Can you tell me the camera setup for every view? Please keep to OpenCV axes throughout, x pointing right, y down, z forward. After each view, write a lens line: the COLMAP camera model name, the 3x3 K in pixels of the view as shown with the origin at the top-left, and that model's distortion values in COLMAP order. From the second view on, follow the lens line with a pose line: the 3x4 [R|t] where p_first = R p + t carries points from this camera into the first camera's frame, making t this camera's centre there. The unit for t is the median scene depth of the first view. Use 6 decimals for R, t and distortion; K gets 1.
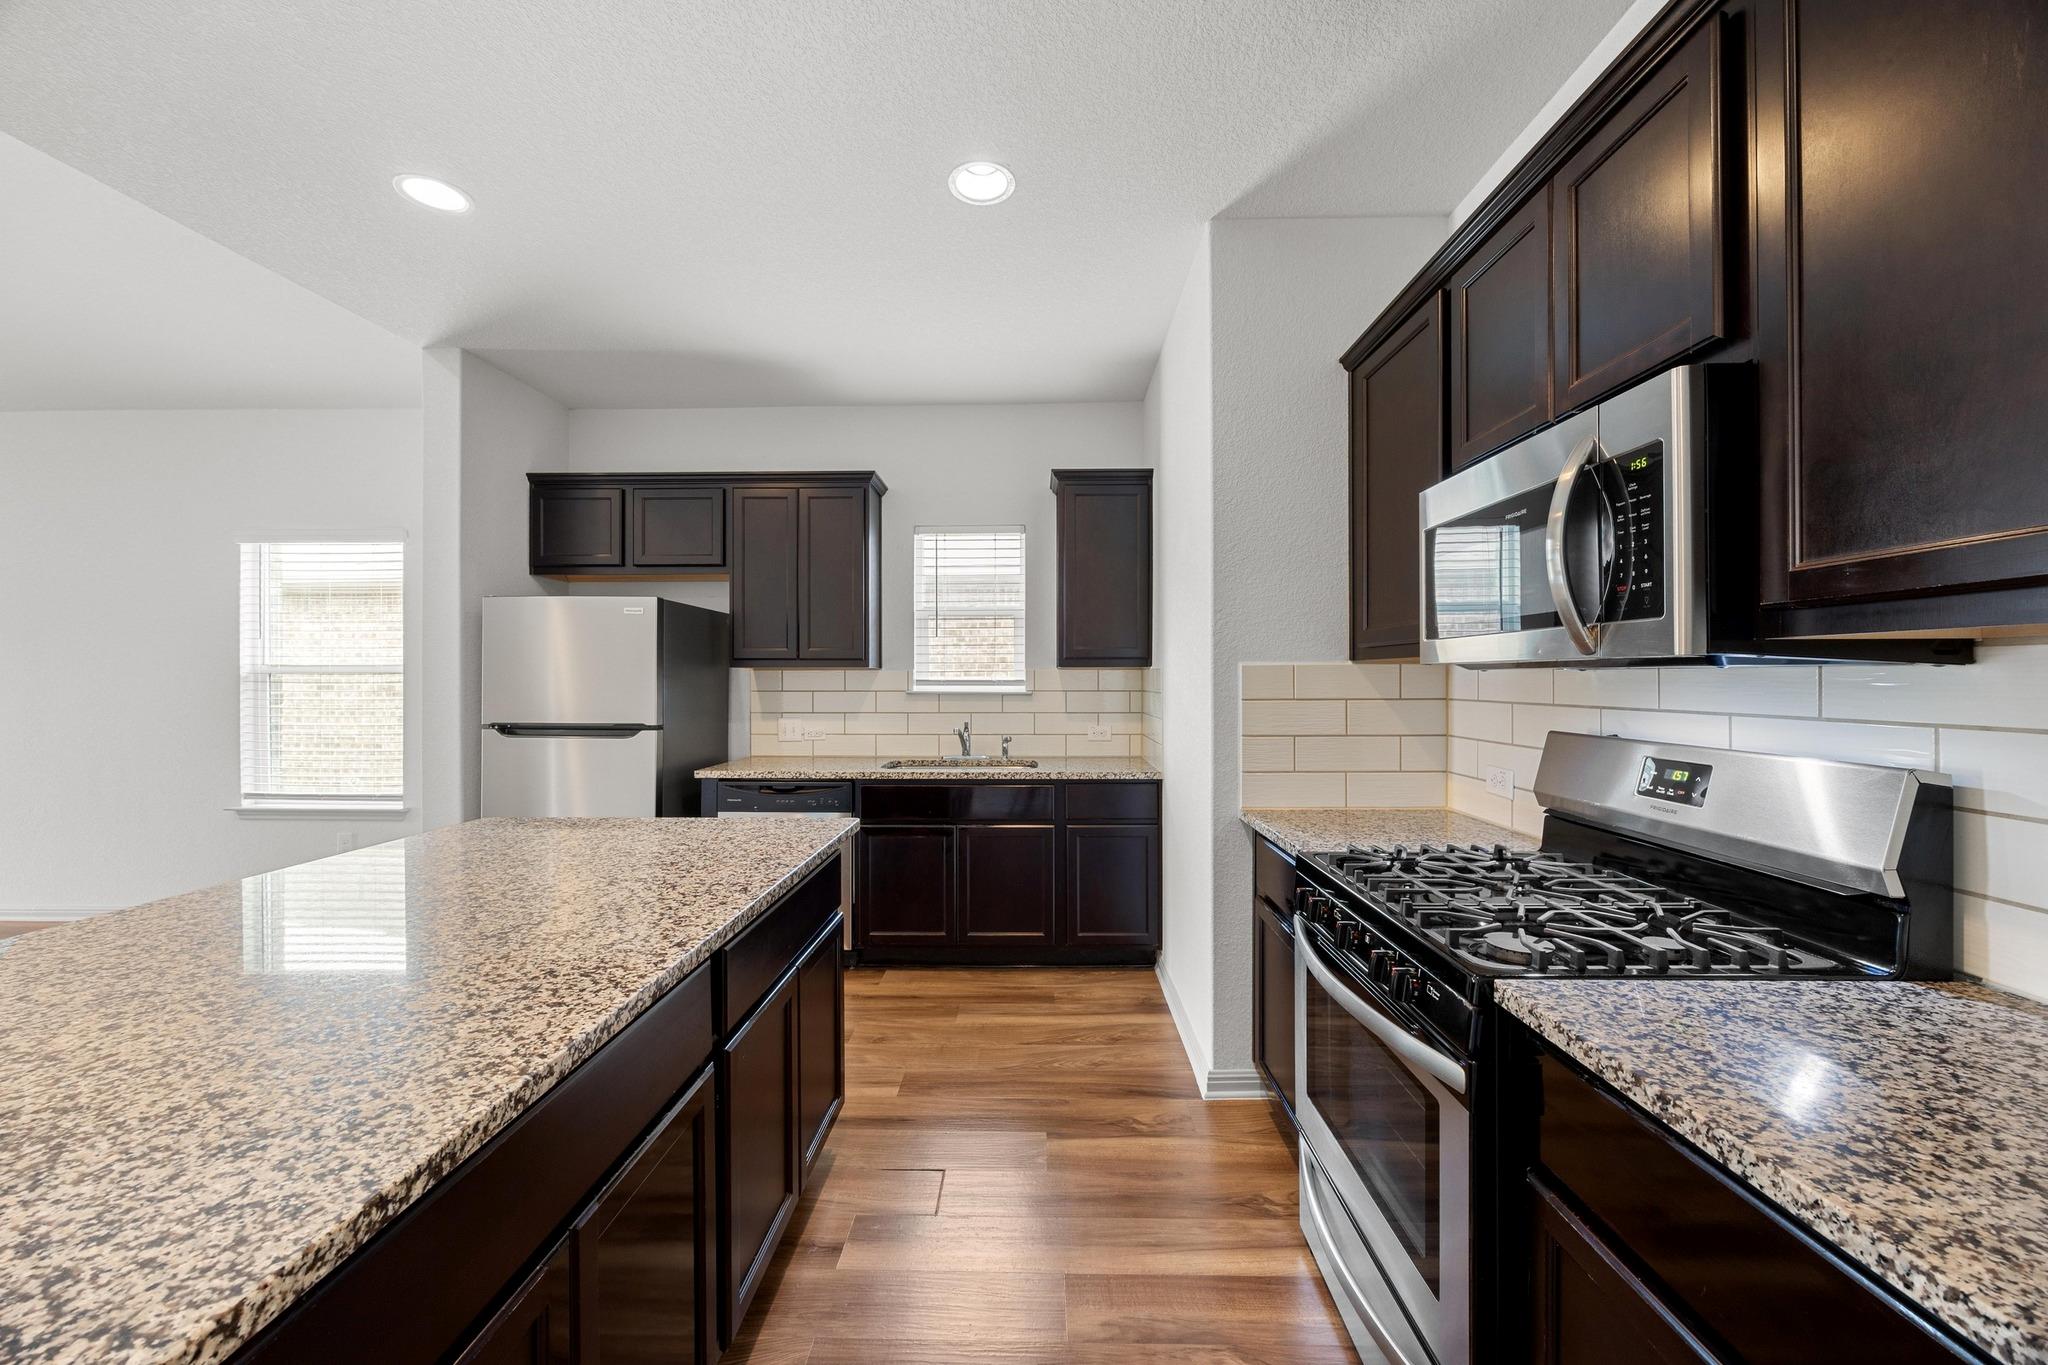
lens RADIAL K [[774.6, 0, 1024.4], [0, 774.6, 679.7], [0, 0, 1]] dist [-0.005598, 0.000889]
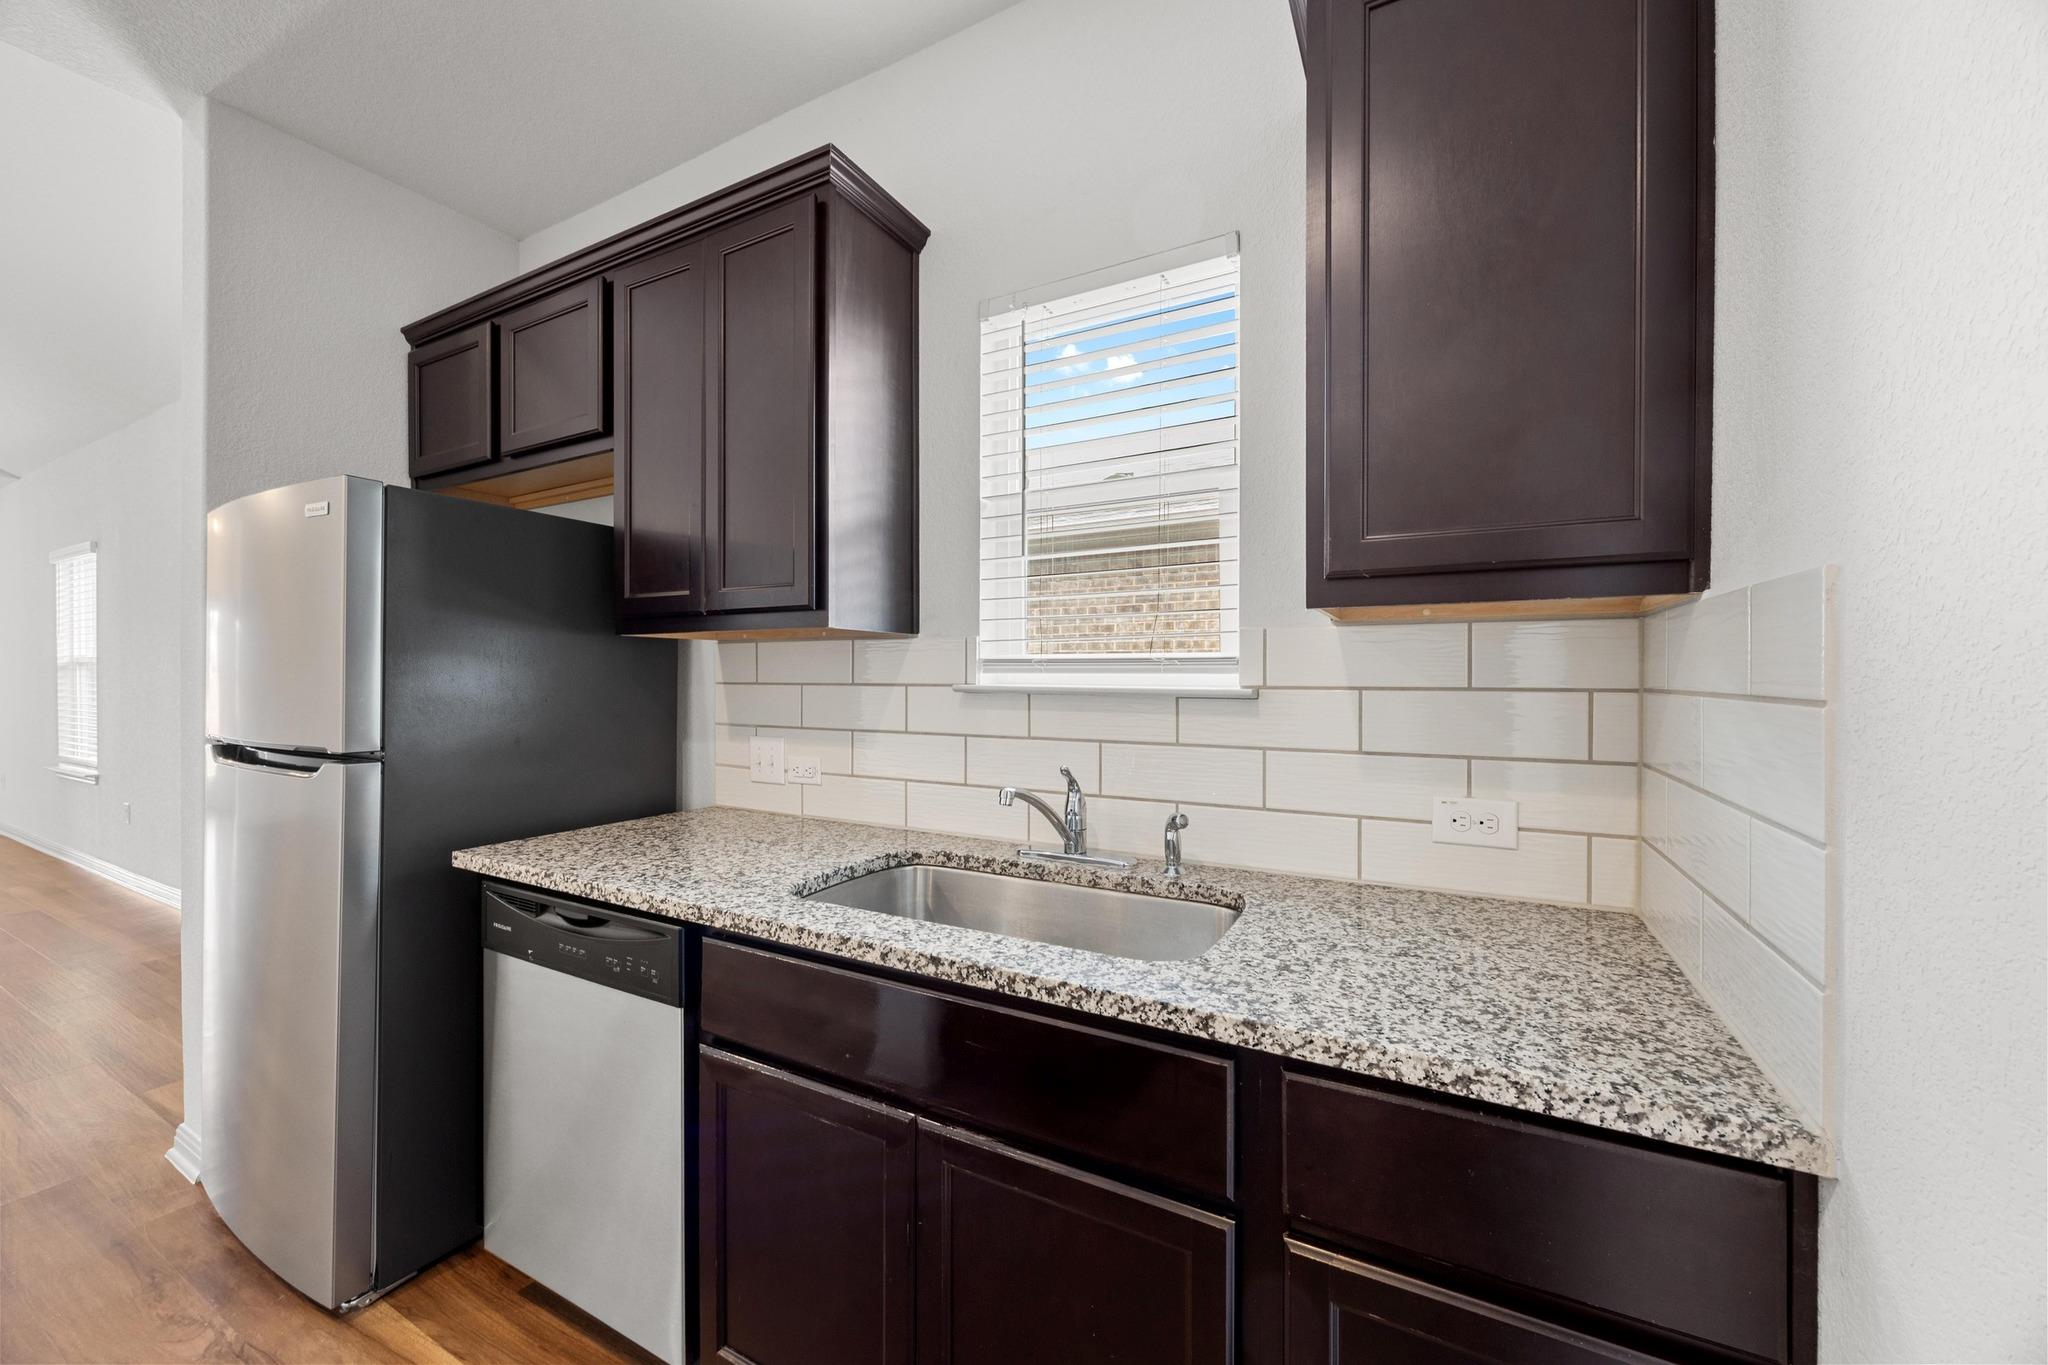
lens RADIAL K [[774.6, 0, 1023.3], [0, 774.6, 682.2], [0, 0, 1]] dist [-0.005598, 0.000889]
pose [[0.887996, 0.004728, -0.459826, 0.092217], [-0.002746, 0.999984, 0.004979, 0.012778], [0.459842, -0.003159, 0.887995, 0.749204]]
